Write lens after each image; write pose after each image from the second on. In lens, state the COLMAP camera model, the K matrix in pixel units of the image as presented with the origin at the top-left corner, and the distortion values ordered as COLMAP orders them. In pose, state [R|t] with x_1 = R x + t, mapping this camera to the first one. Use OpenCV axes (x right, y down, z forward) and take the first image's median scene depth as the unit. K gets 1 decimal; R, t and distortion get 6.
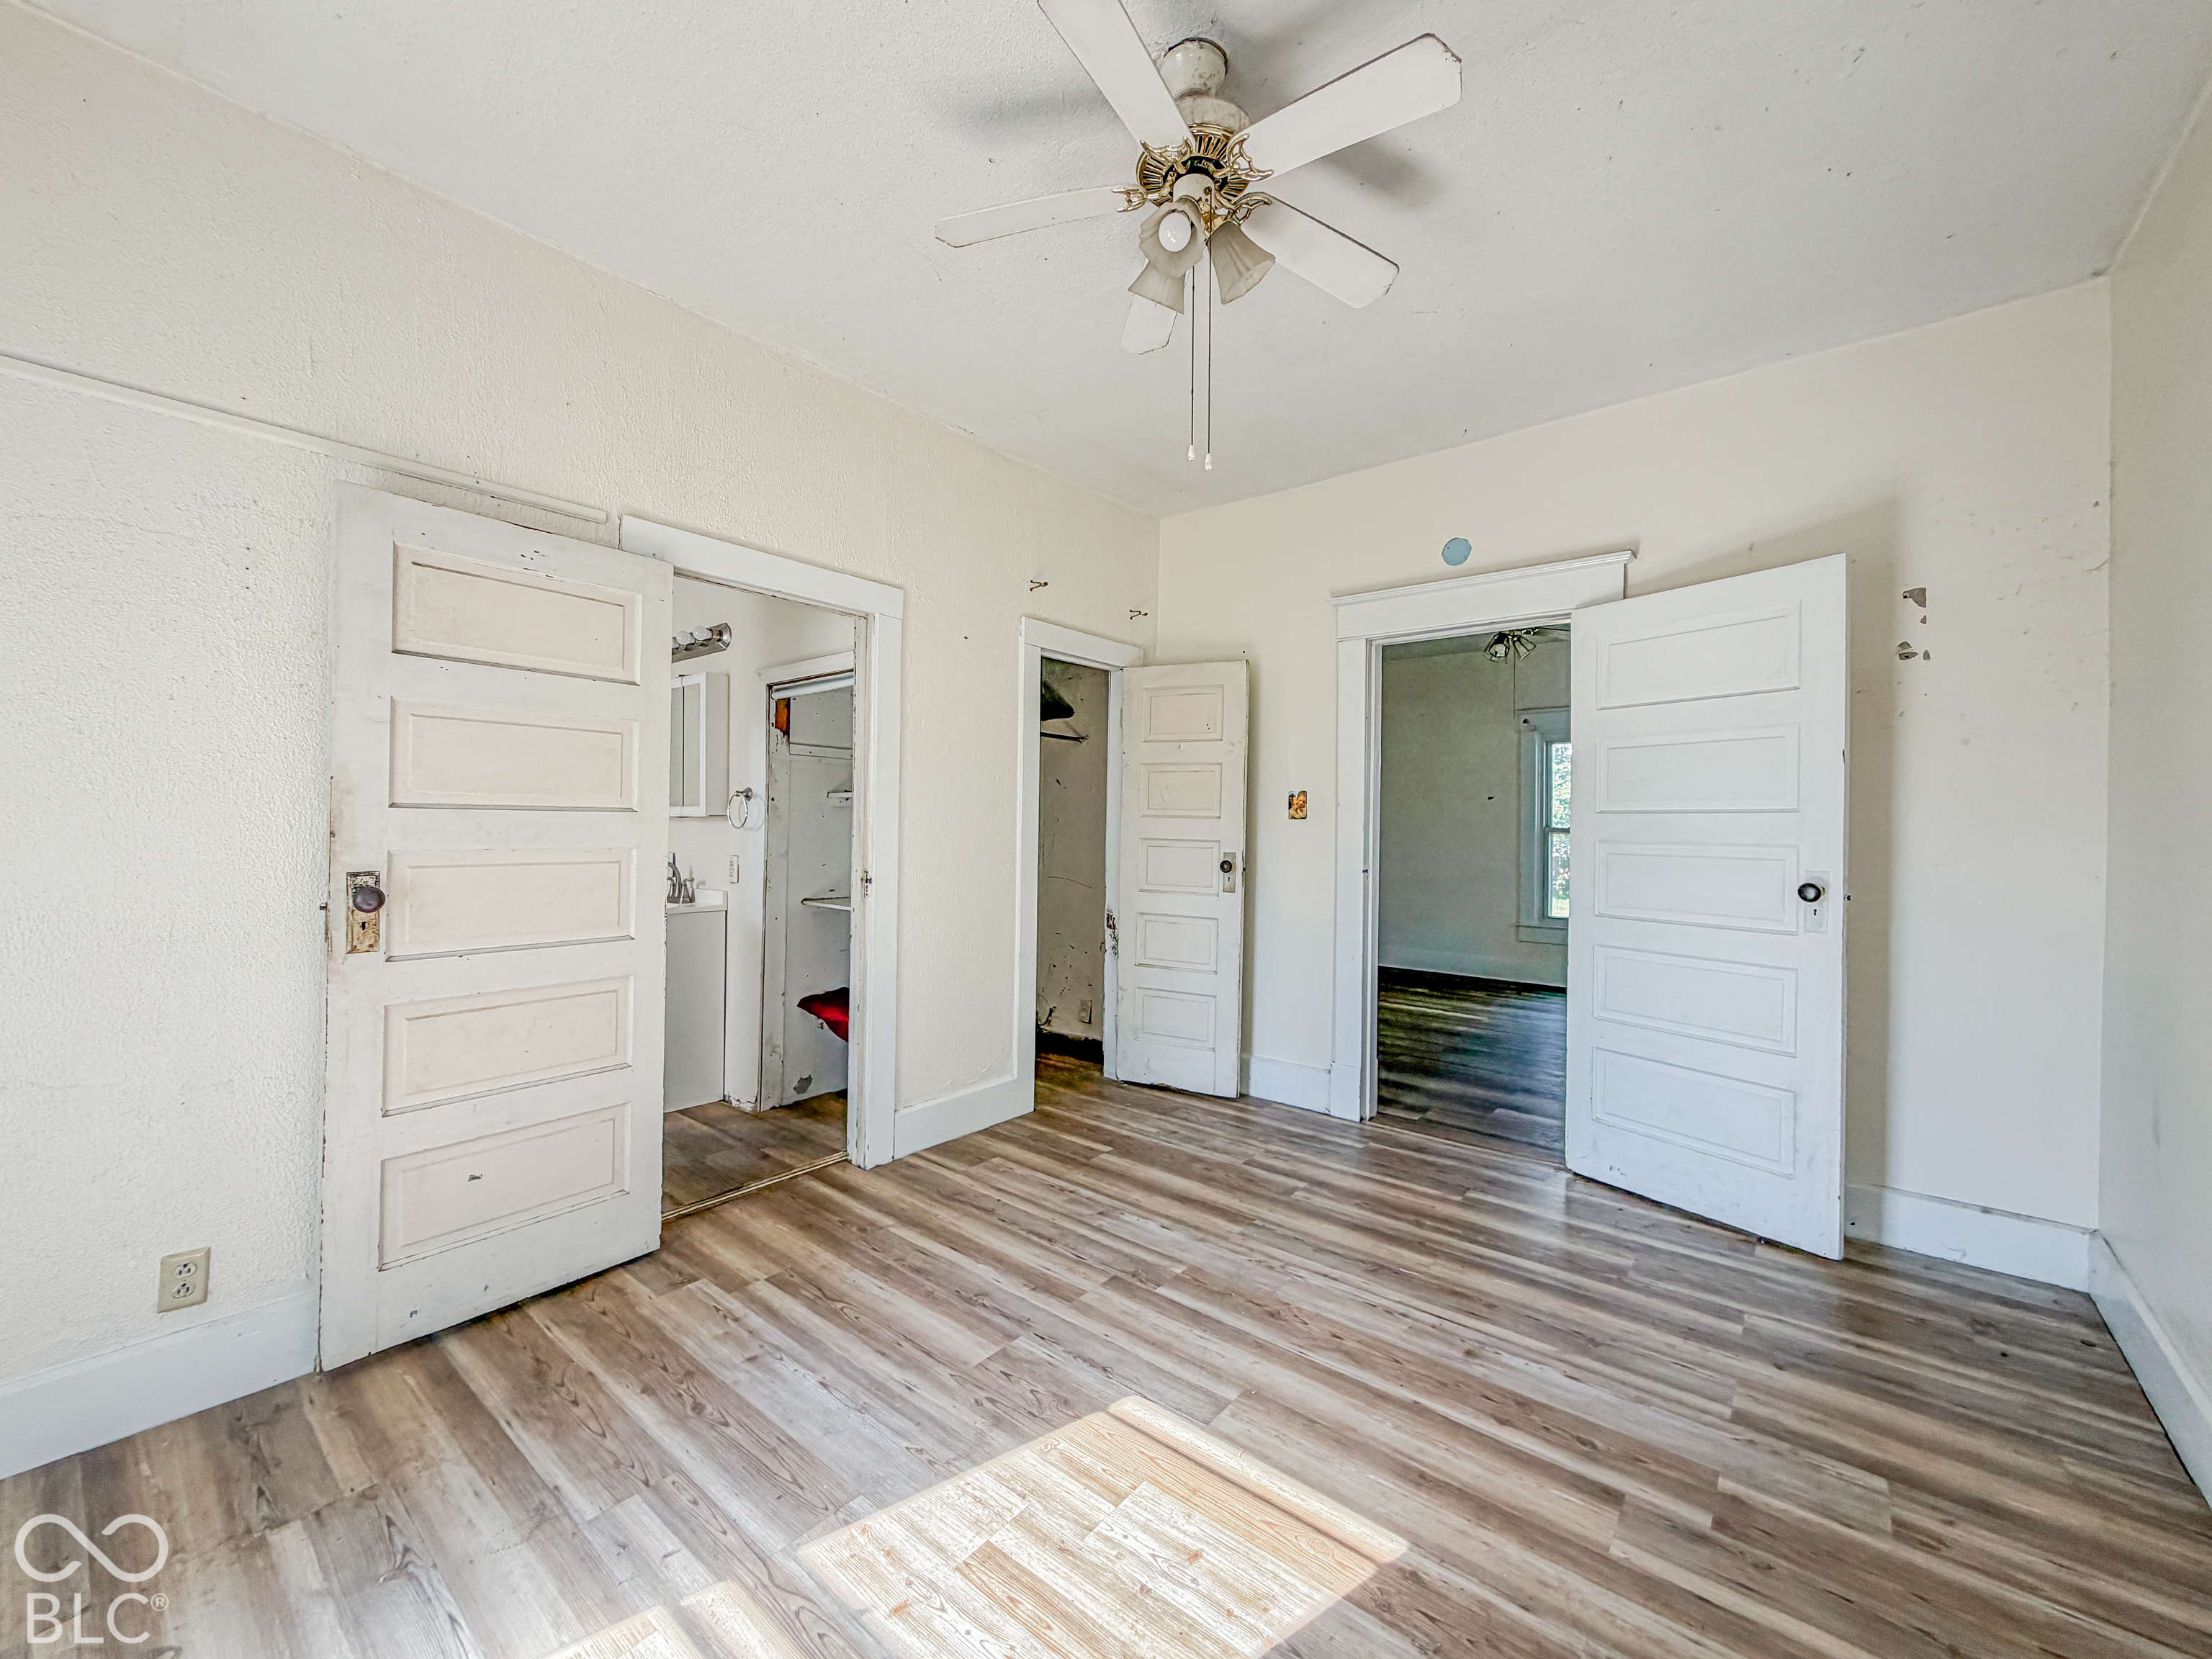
lens RADIAL K [[887.8, 0, 1101.8], [0, 887.8, 827.7], [0, 0, 1]] dist [-0.001480, -0.000014]
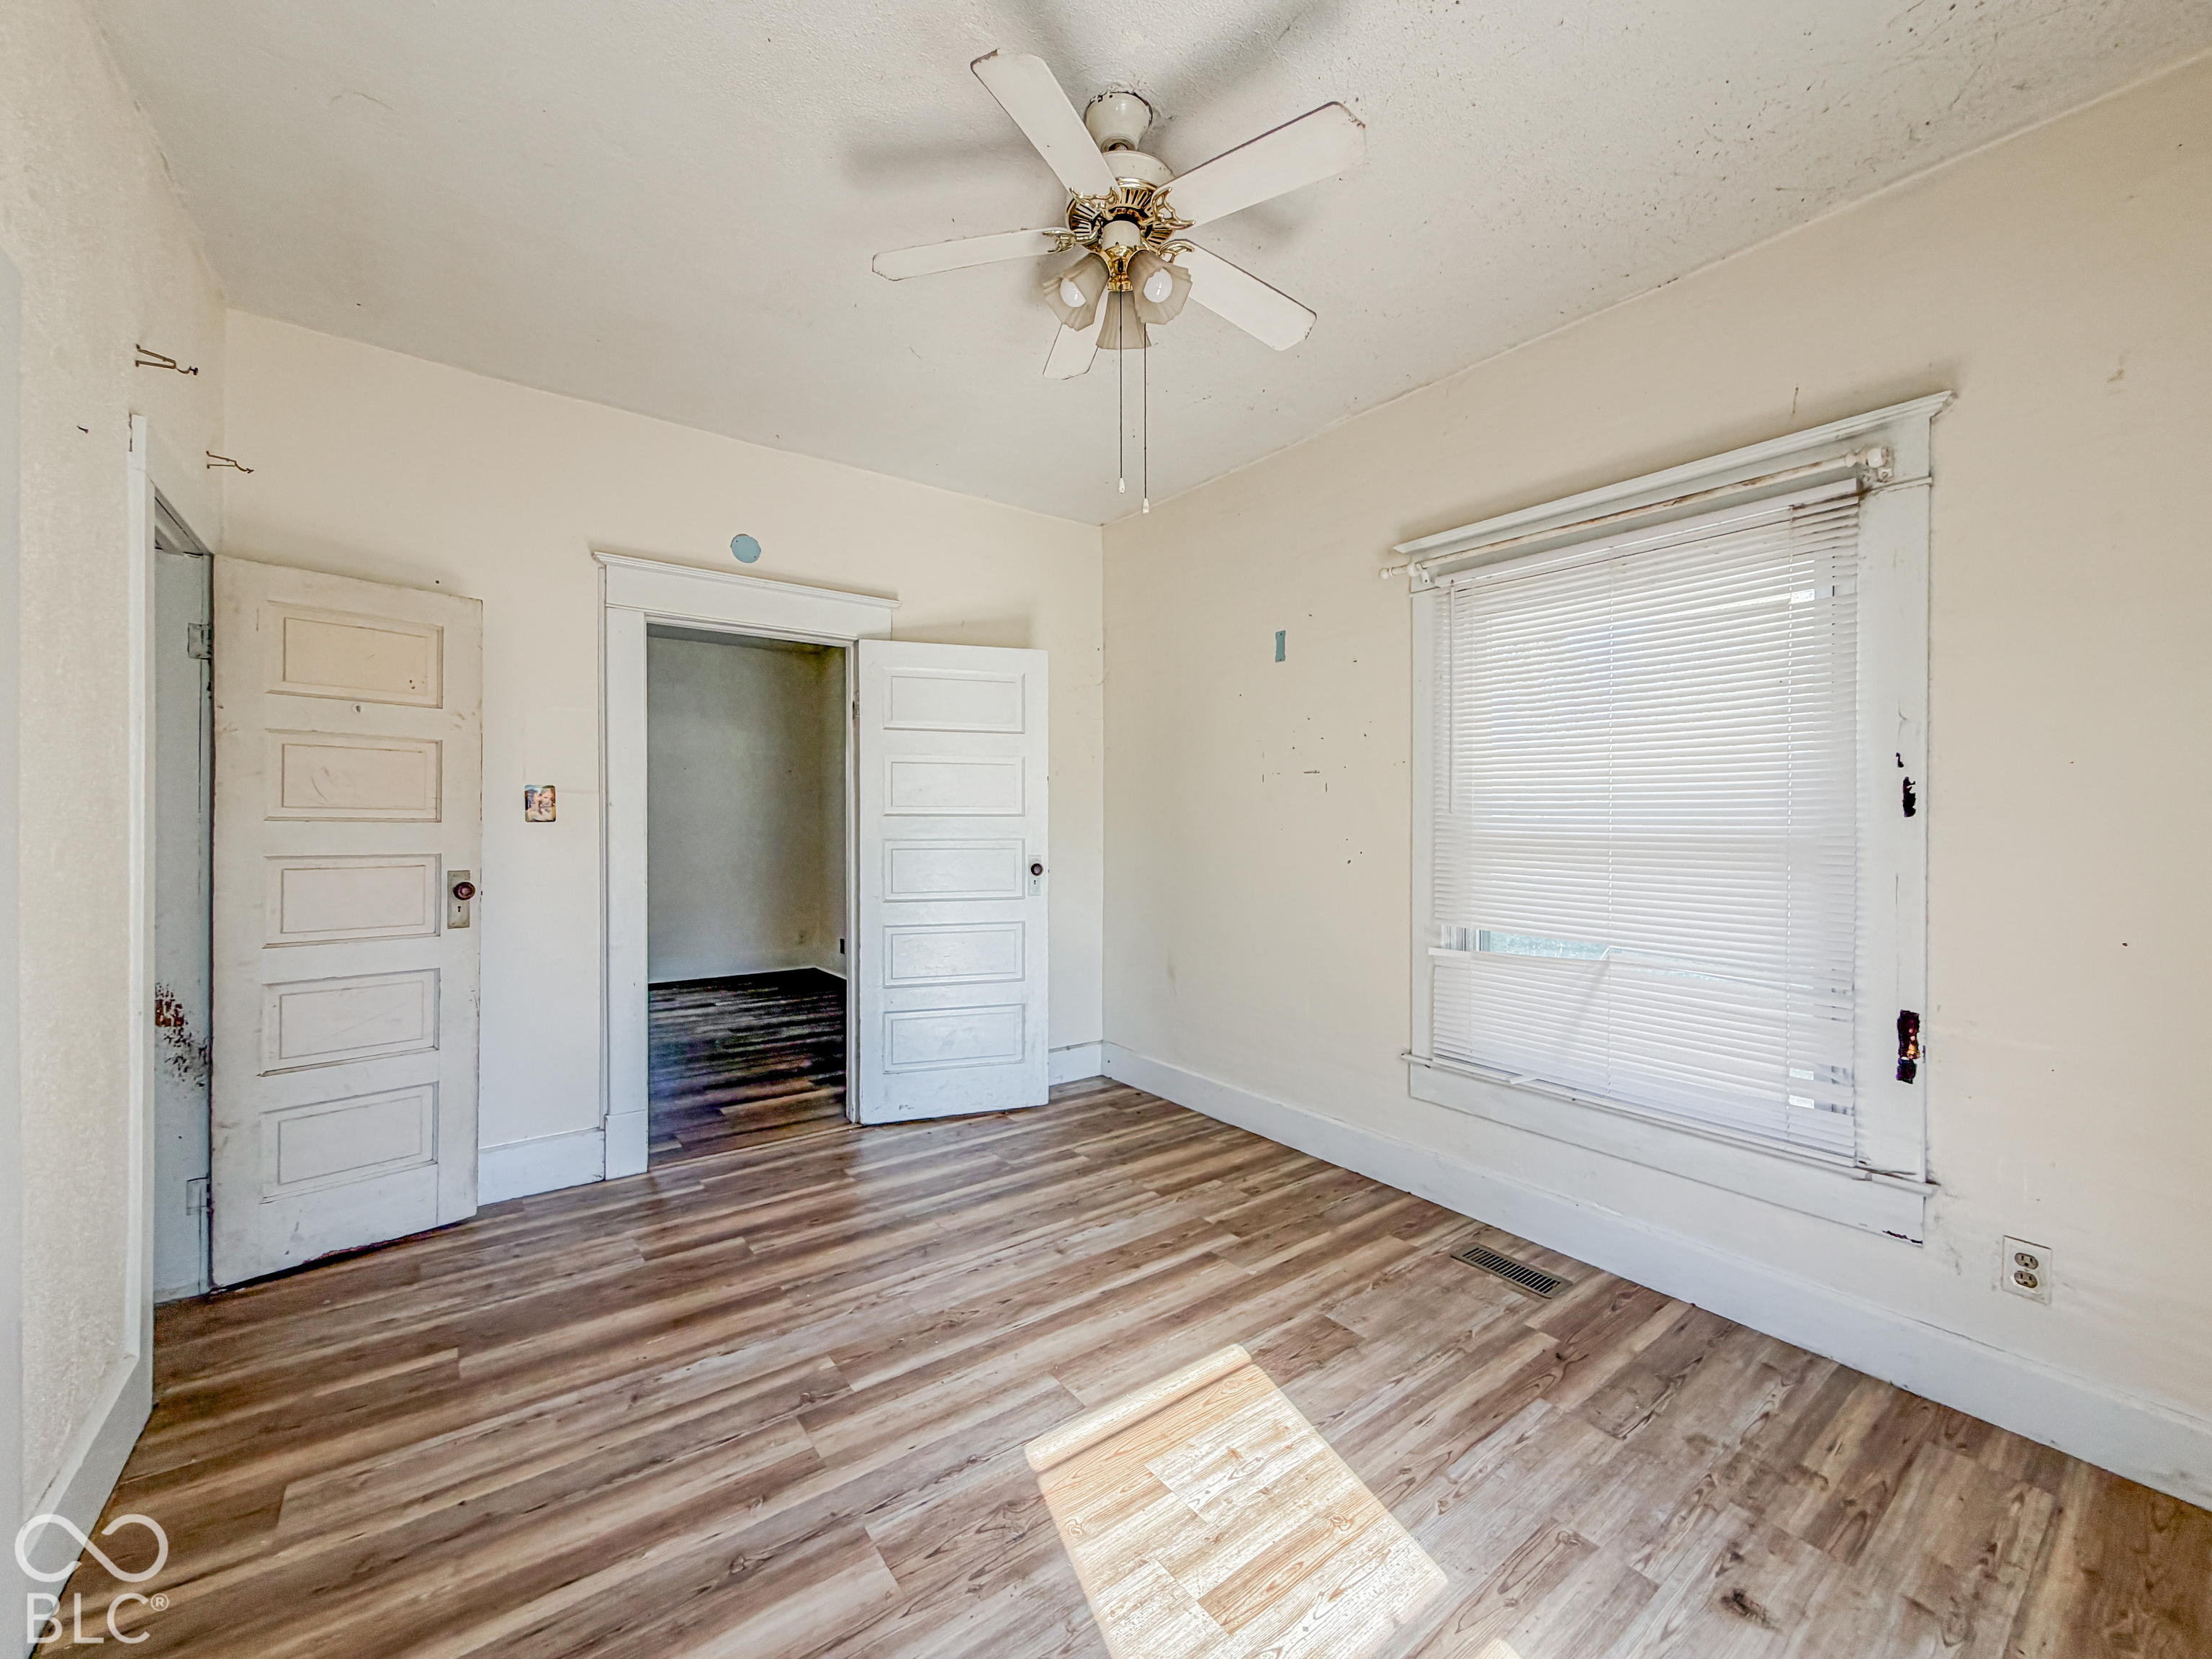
lens RADIAL K [[887.8, 0, 1101.8], [0, 887.8, 827.7], [0, 0, 1]] dist [-0.001480, -0.000014]
pose [[0.230262, -0.018376, 0.972955, -0.687349], [0.005459, 0.999830, 0.017592, -0.025433], [-0.973113, 0.001260, 0.230323, 0.571795]]
